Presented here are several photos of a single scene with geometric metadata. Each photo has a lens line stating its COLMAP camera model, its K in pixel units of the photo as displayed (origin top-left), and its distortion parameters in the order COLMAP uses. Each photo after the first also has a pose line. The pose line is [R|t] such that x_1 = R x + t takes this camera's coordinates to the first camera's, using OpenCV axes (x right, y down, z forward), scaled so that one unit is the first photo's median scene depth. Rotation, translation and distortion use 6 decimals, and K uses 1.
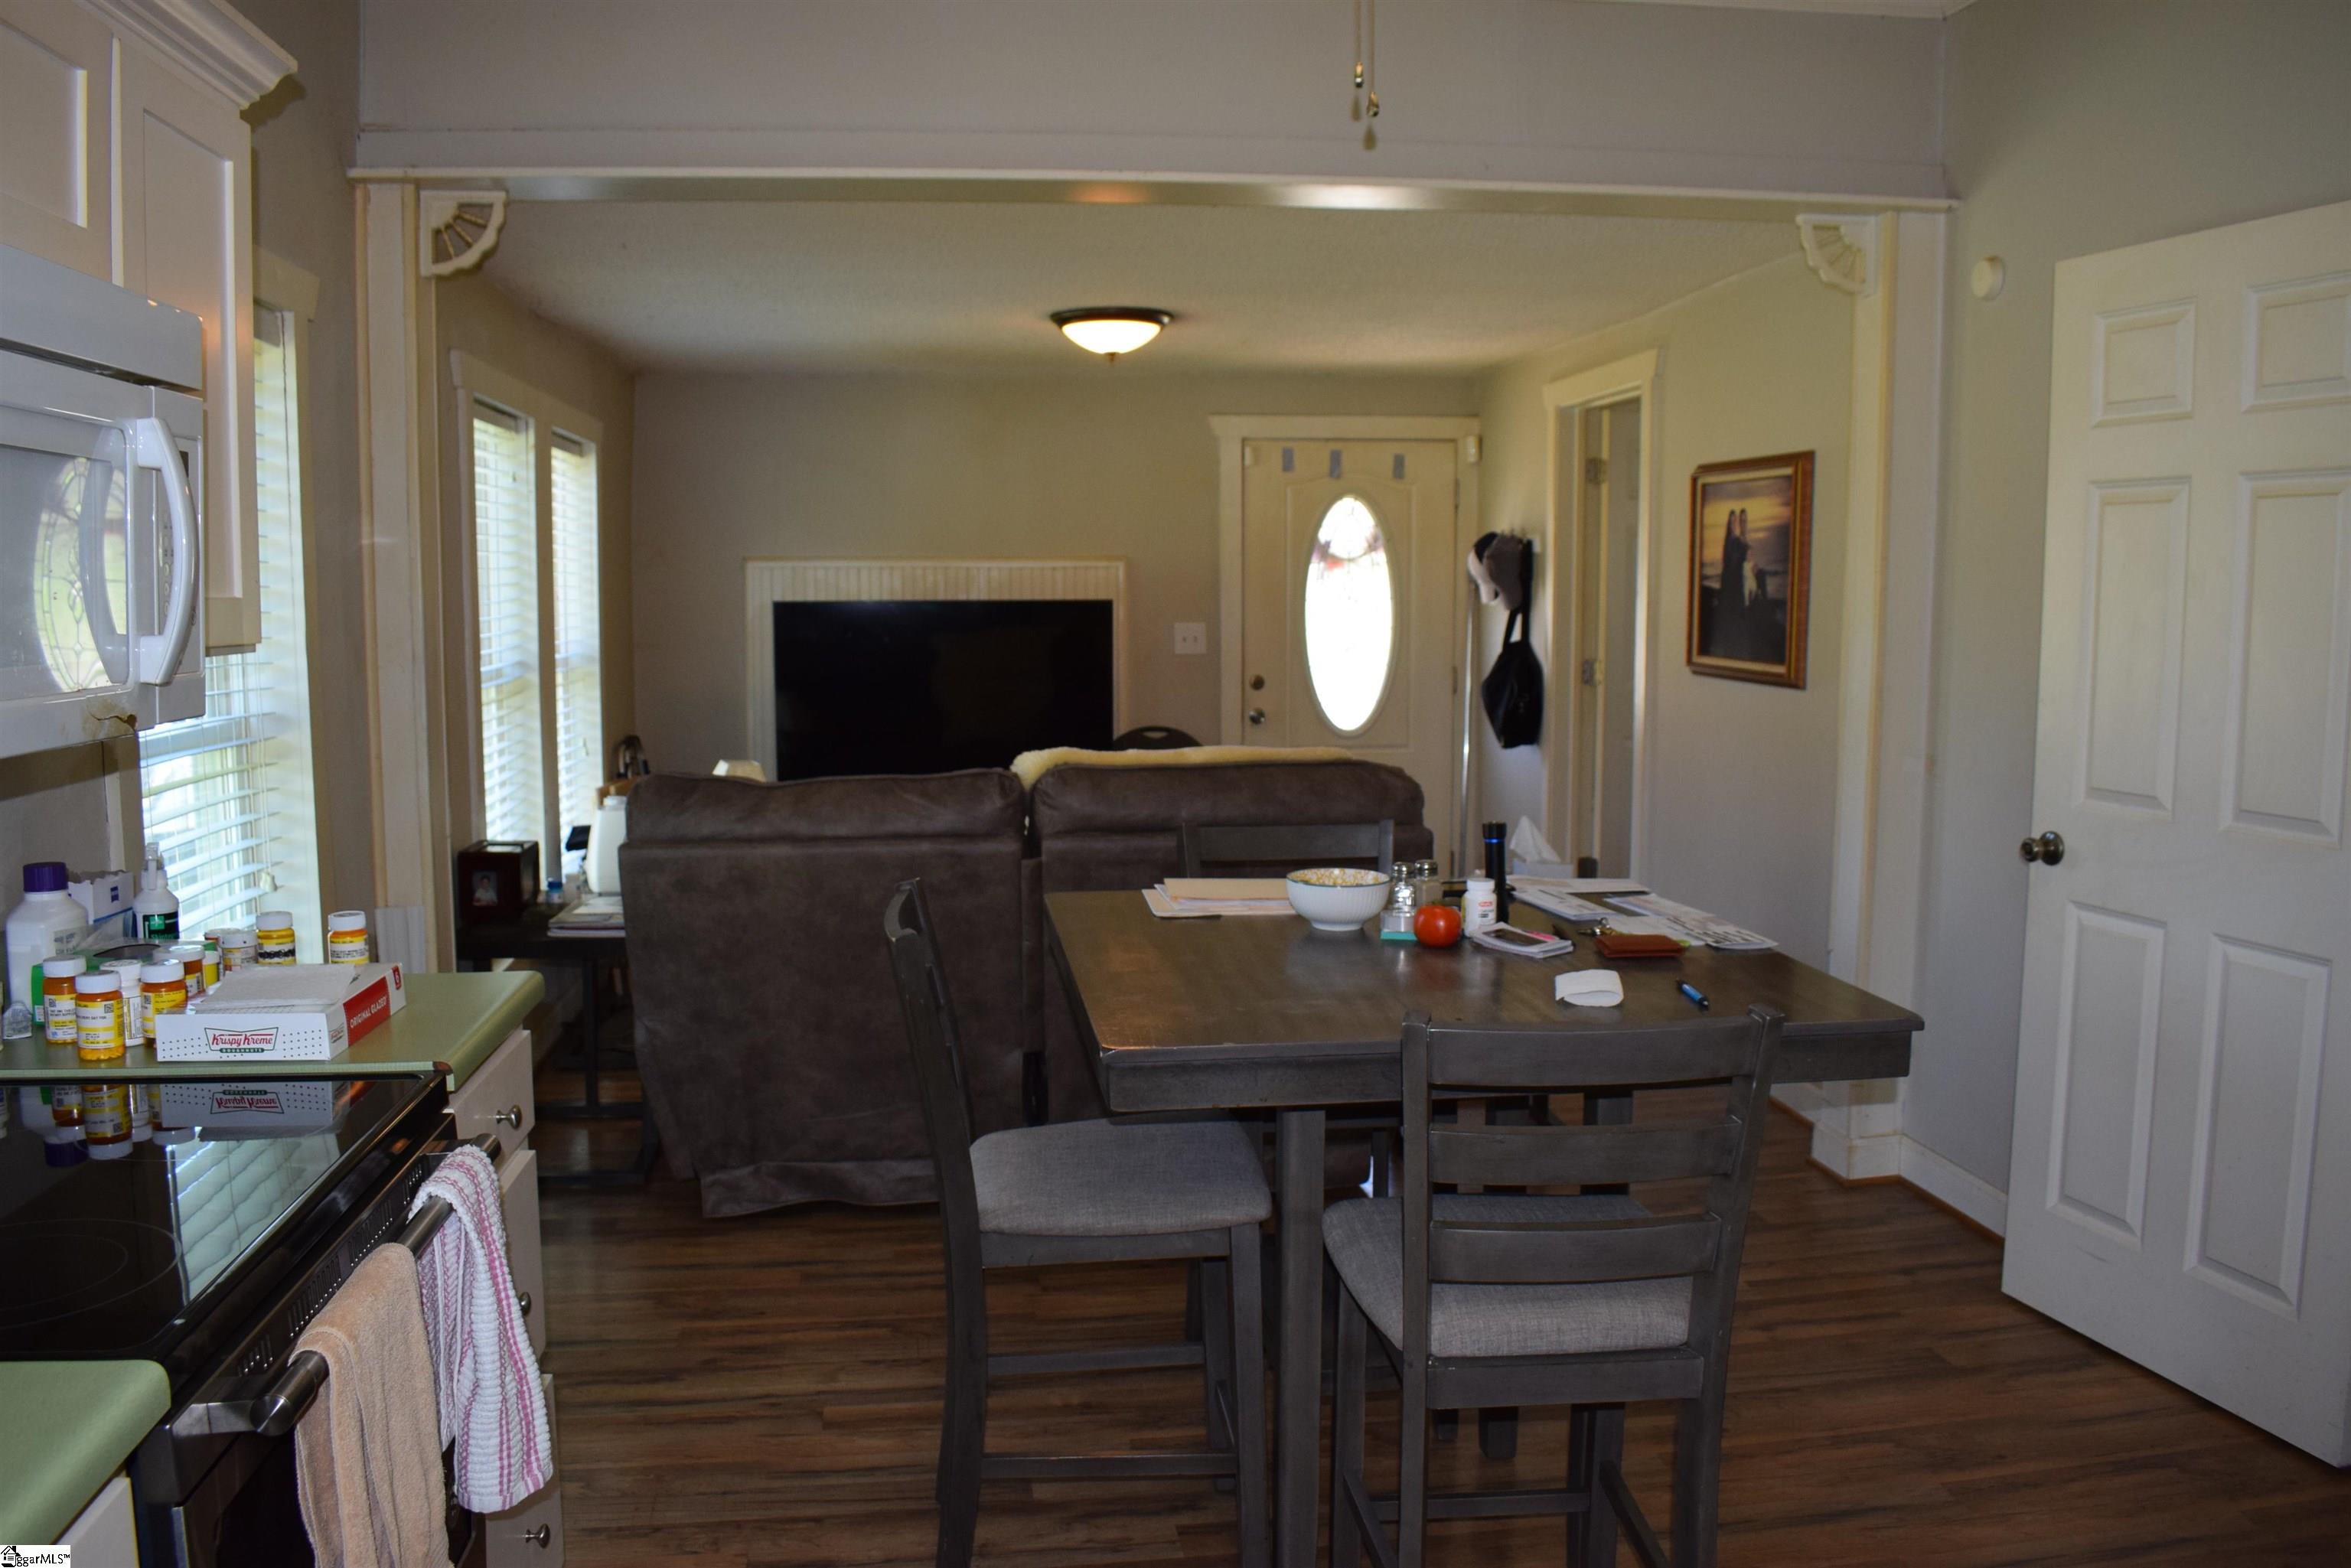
lens RADIAL K [[1824.2, 0, 1150.4], [0, 1824.2, 789.2], [0, 0, 1]] dist [-0.101911, 0.024364]
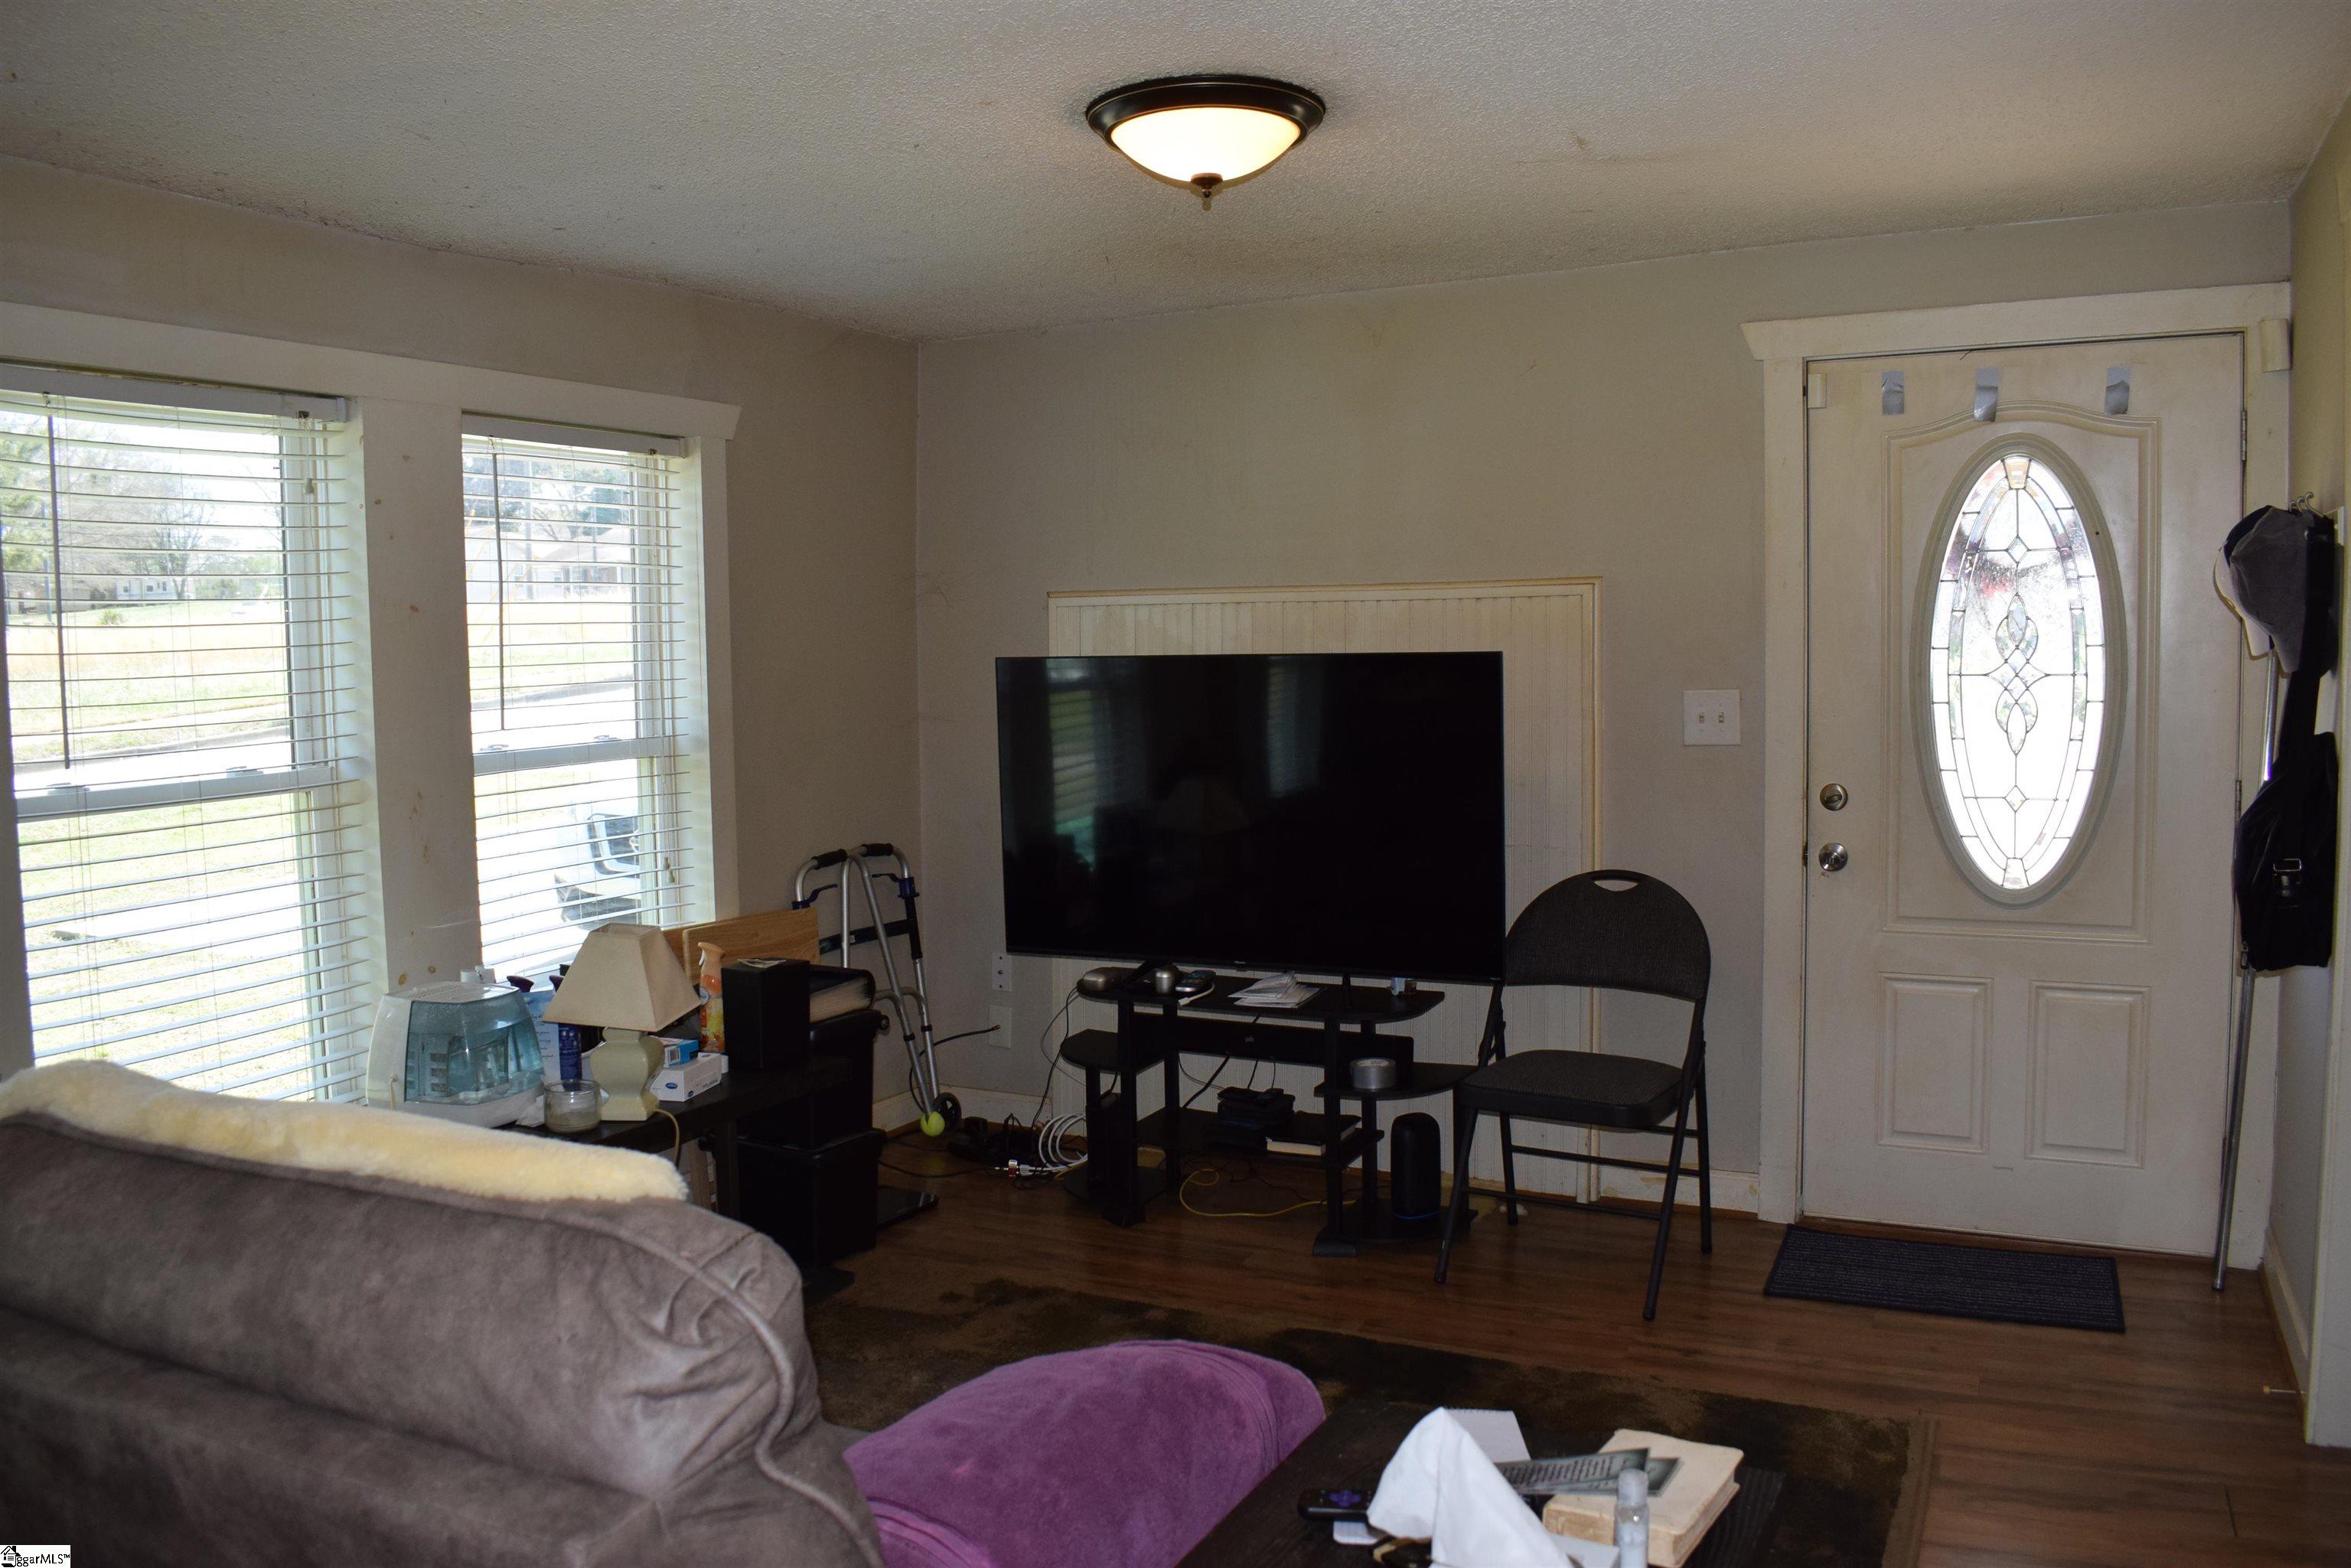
lens RADIAL K [[1824.2, 0, 1150.4], [0, 1824.2, 789.2], [0, 0, 1]] dist [-0.101911, 0.024364]
pose [[0.834438, 0.035168, -0.549978, 0.191336], [-0.045062, 0.998974, -0.004489, -0.050928], [0.549256, 0.028529, 0.835167, 0.441144]]
